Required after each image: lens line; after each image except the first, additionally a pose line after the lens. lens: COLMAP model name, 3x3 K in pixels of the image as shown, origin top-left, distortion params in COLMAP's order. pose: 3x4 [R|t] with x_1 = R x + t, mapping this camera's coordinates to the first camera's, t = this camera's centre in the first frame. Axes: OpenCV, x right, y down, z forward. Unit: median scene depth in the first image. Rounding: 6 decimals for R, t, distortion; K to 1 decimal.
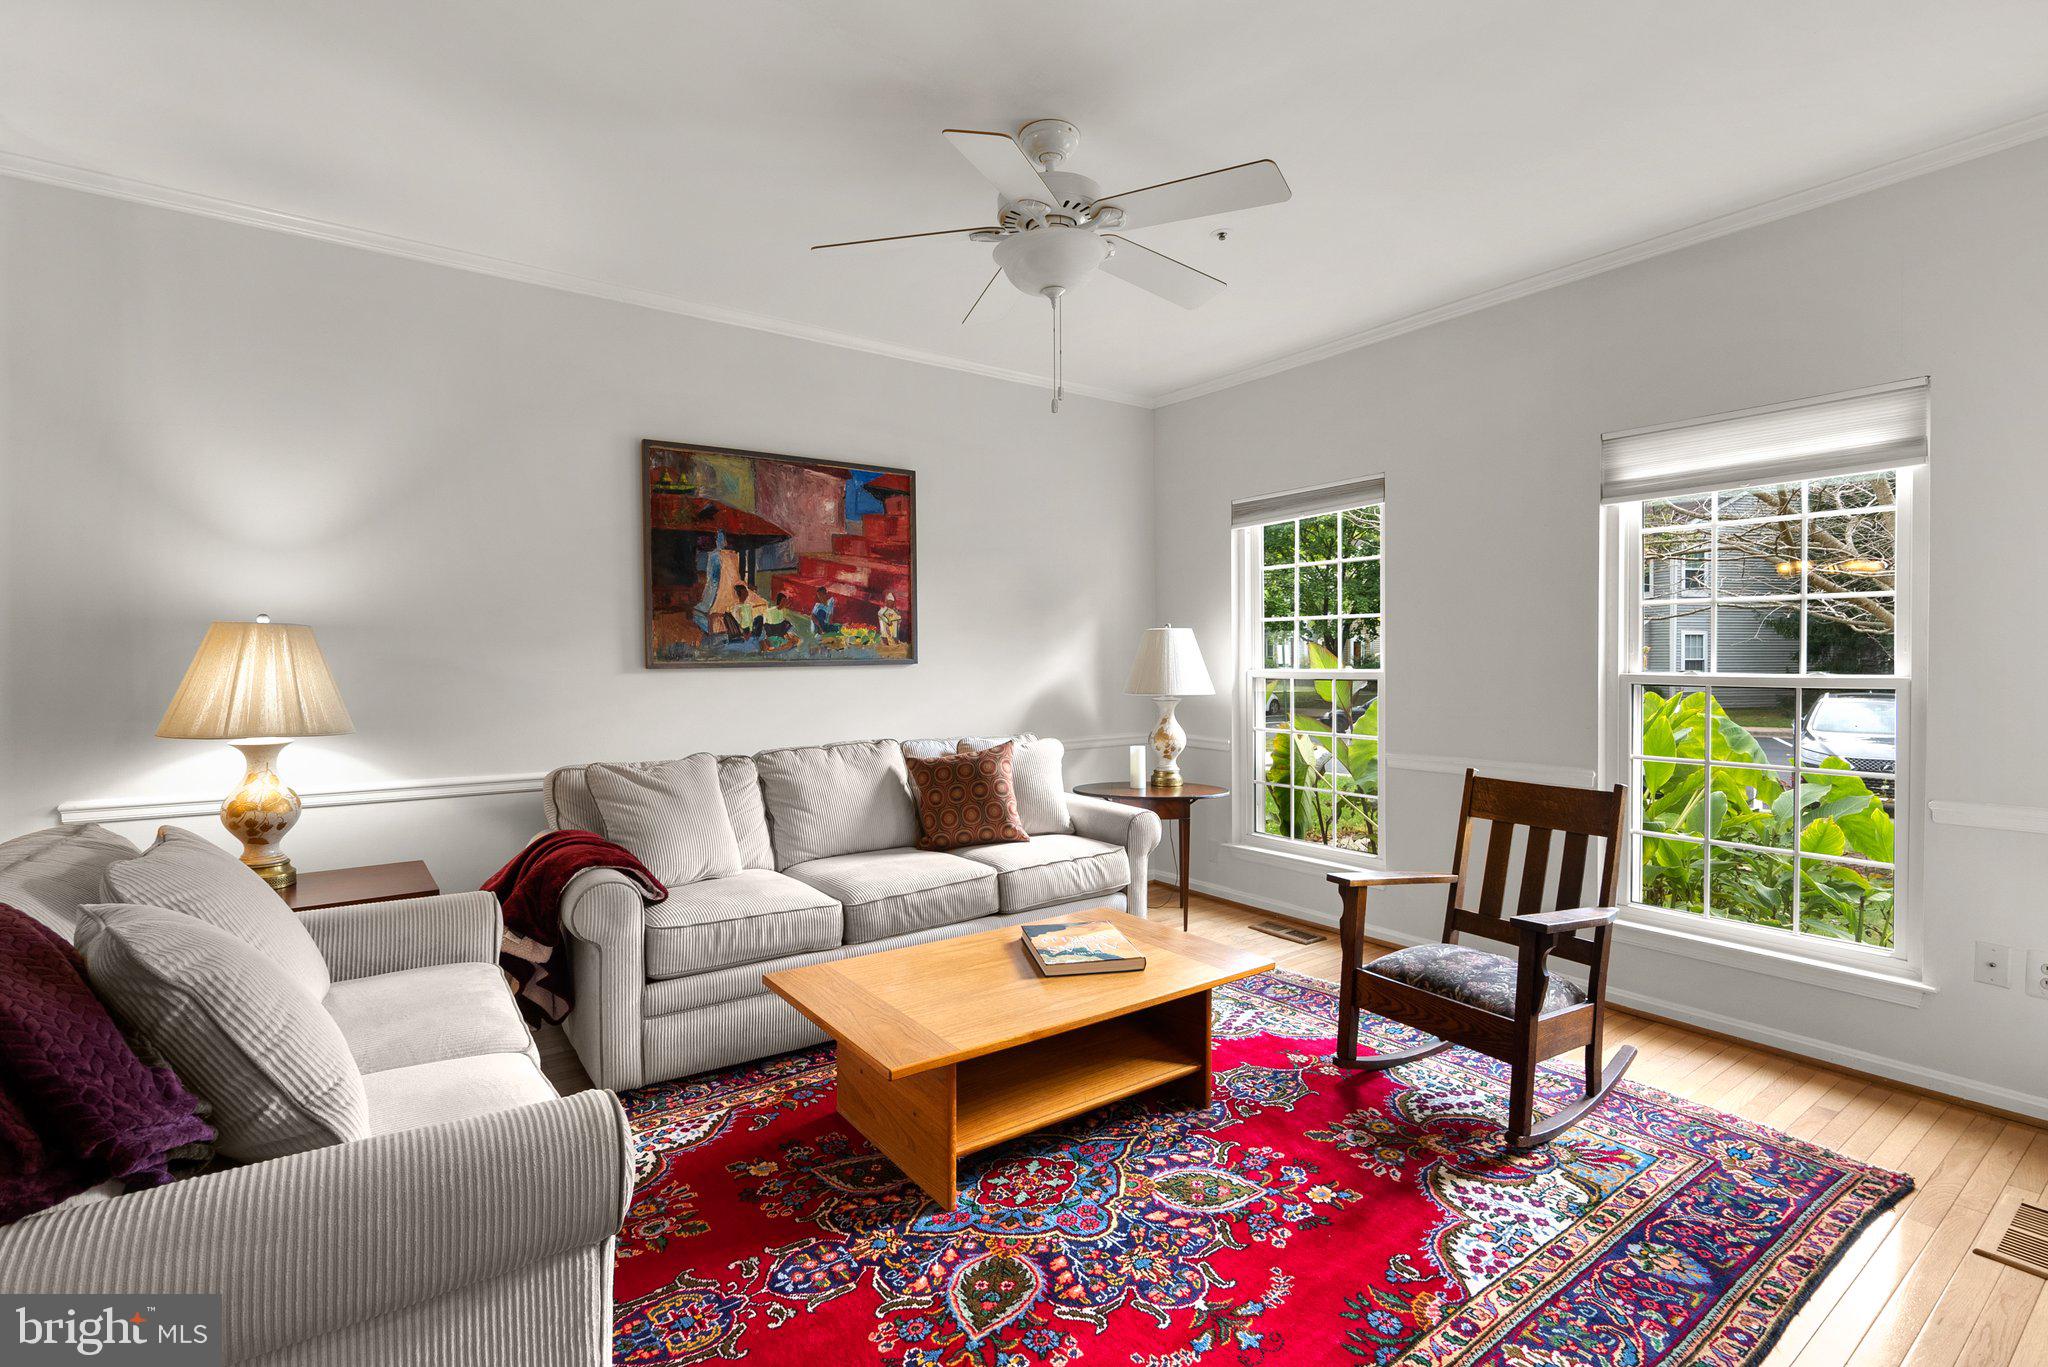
lens RADIAL K [[944.5, 0, 1017.5], [0, 944.5, 668.3], [0, 0, 1]] dist [-0.004435, 0.002725]
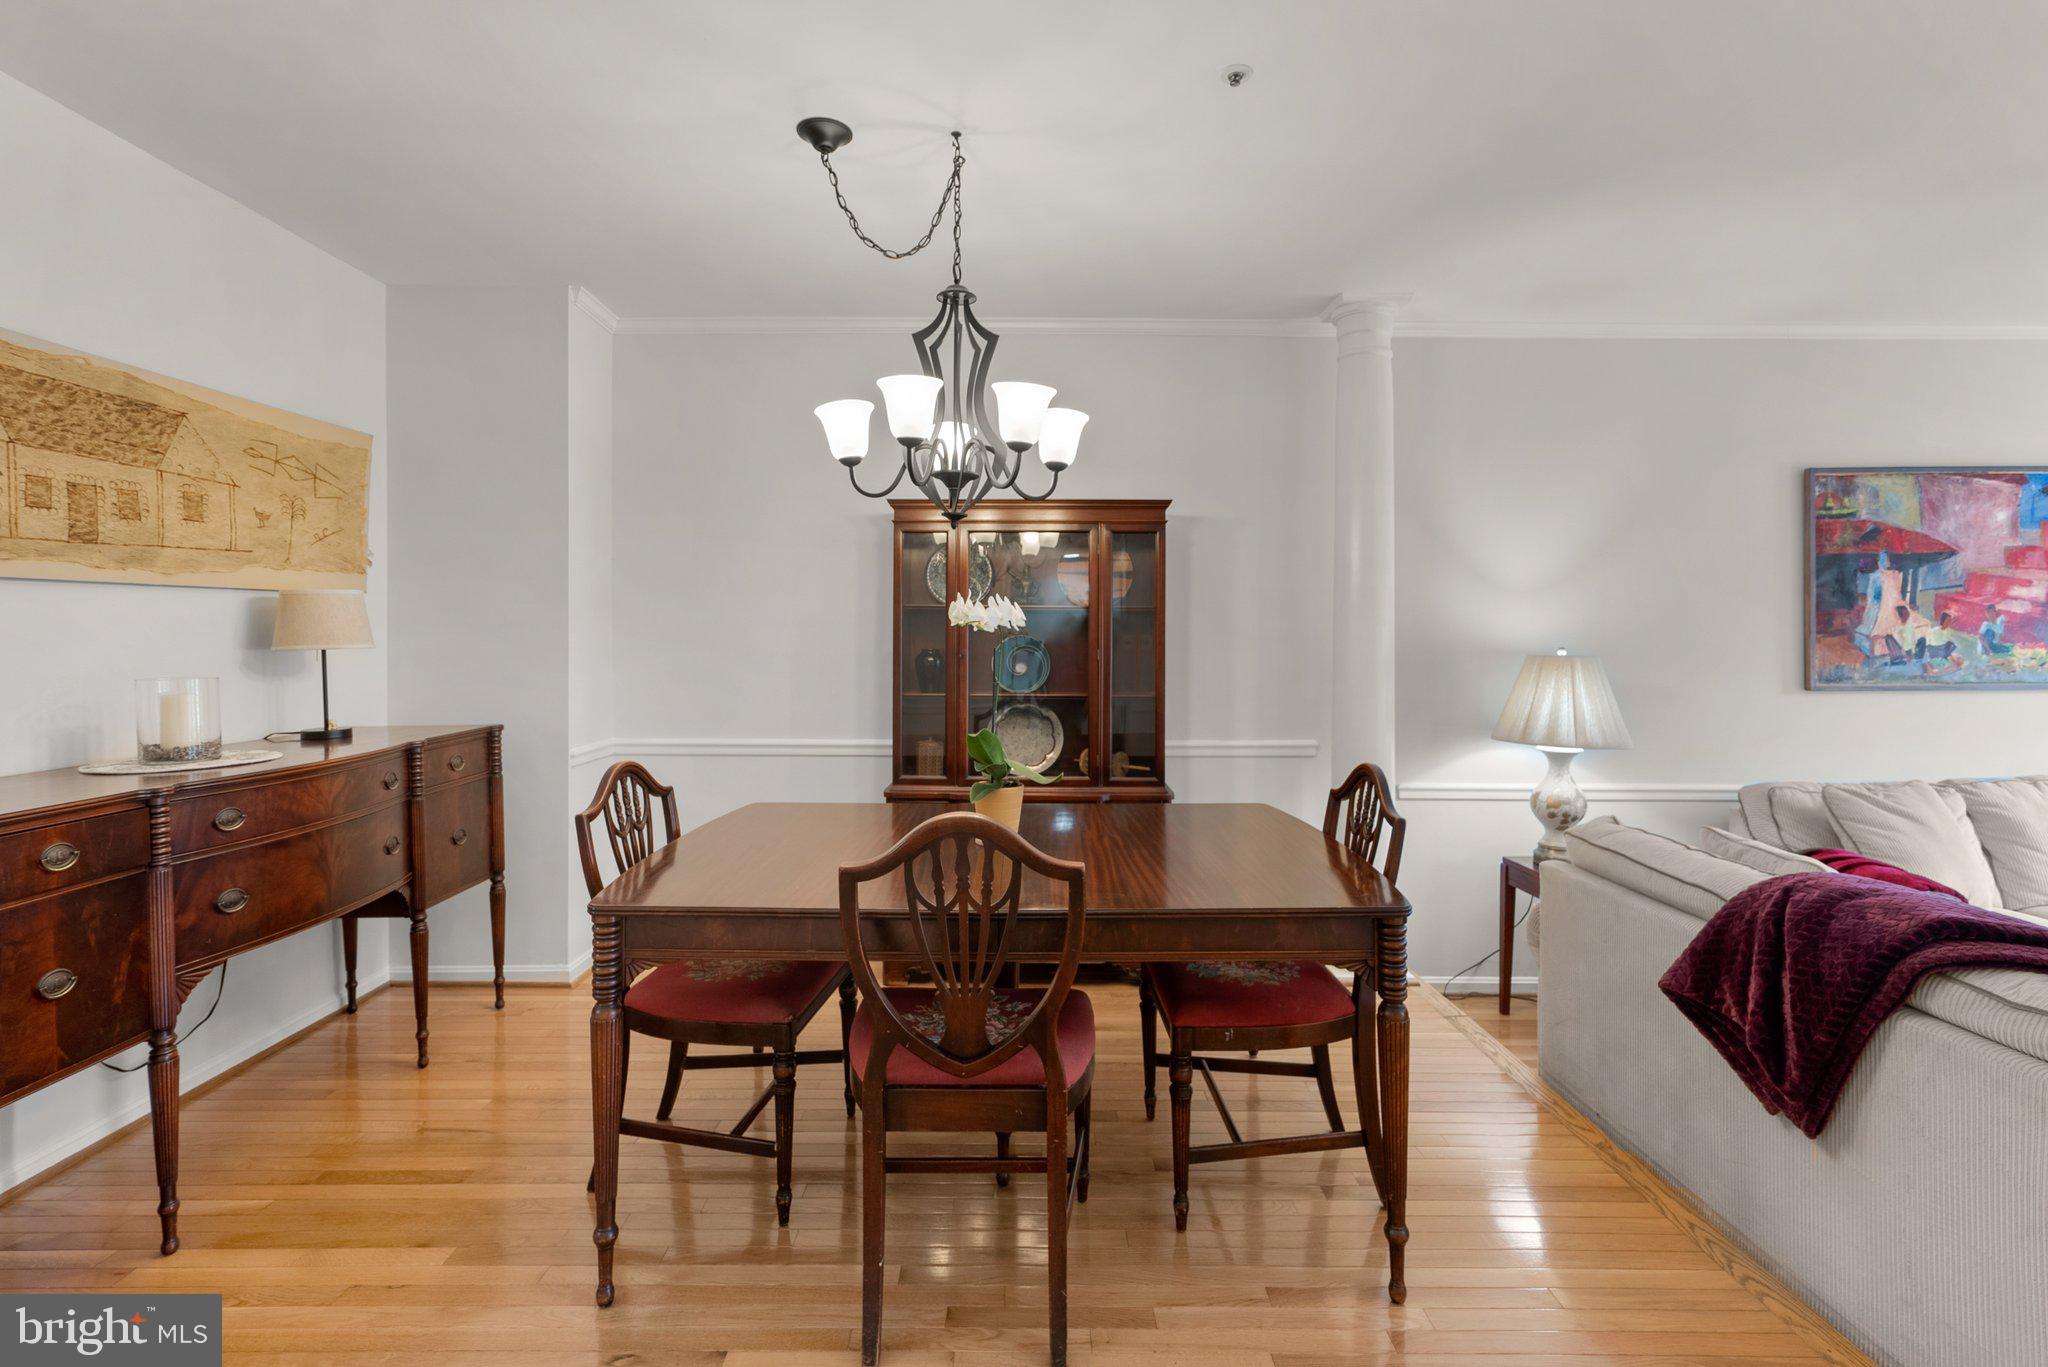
lens RADIAL K [[944.5, 0, 1025.4], [0, 944.5, 643.8], [0, 0, 1]] dist [-0.004435, 0.002725]
pose [[0.816108, 0.005585, -0.577873, -0.490820], [-0.010358, 0.999934, -0.004964, -0.036586], [0.577807, 0.010037, 0.816112, -0.326961]]
